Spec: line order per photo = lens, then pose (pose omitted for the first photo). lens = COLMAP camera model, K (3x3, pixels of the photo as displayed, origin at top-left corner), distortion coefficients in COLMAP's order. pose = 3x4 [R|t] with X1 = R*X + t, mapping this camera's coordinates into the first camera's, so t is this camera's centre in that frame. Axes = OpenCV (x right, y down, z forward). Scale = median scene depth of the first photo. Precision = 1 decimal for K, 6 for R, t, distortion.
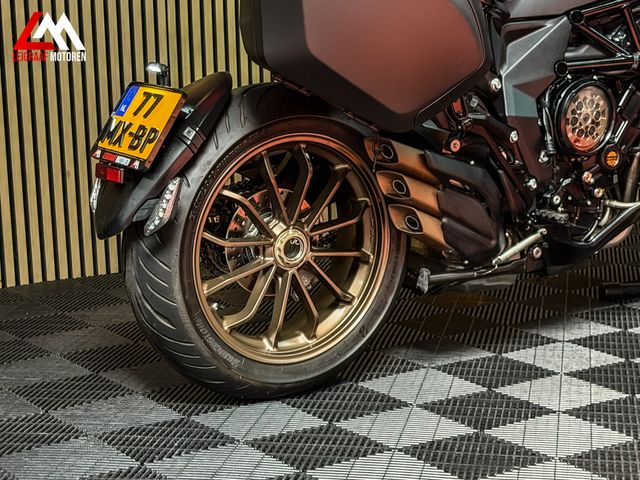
lens RADIAL K [[1406.1, 0, 338.1], [0, 1406.1, 255.8], [0, 0, 1]] dist [0.138112, 0.000000]
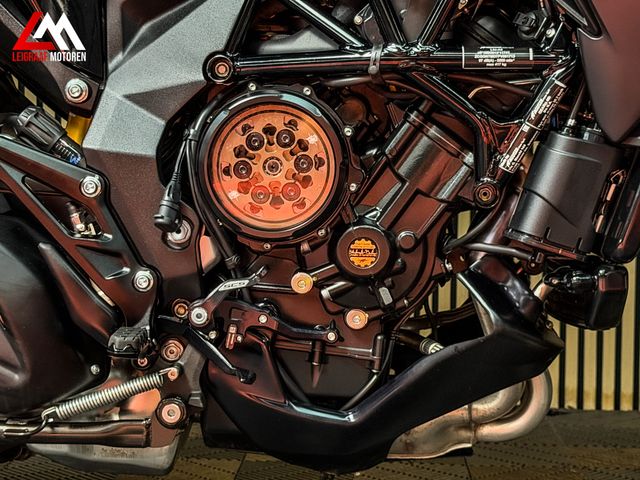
lens RADIAL K [[1406.1, 0, 321.8], [0, 1406.1, 241.0], [0, 0, 1]] dist [0.138112, 0.000000]
pose [[0.795156, 0.060566, -0.603372, 0.524673], [-0.133838, 0.987991, -0.077204, -0.034365], [0.591451, 0.142143, 0.793714, 0.631905]]
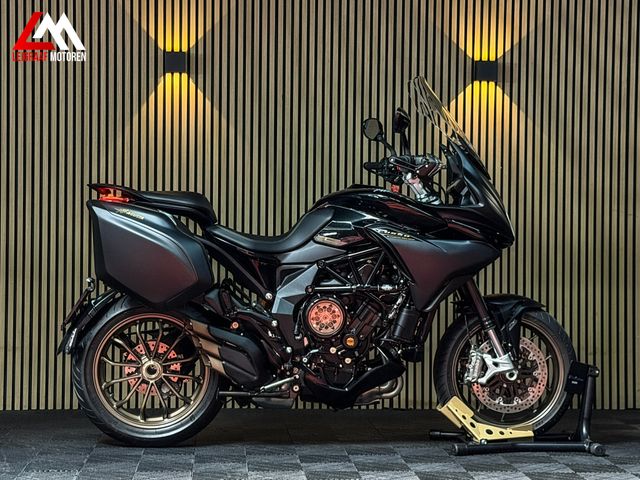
lens RADIAL K [[1406.1, 0, 326.4], [0, 1406.1, 253.6], [0, 0, 1]] dist [0.138112, 0.000000]
pose [[0.857252, 0.019683, -0.514521, 1.173617], [-0.113207, 0.982022, -0.151050, 0.103367], [0.502298, 0.187736, 0.844069, -0.598035]]
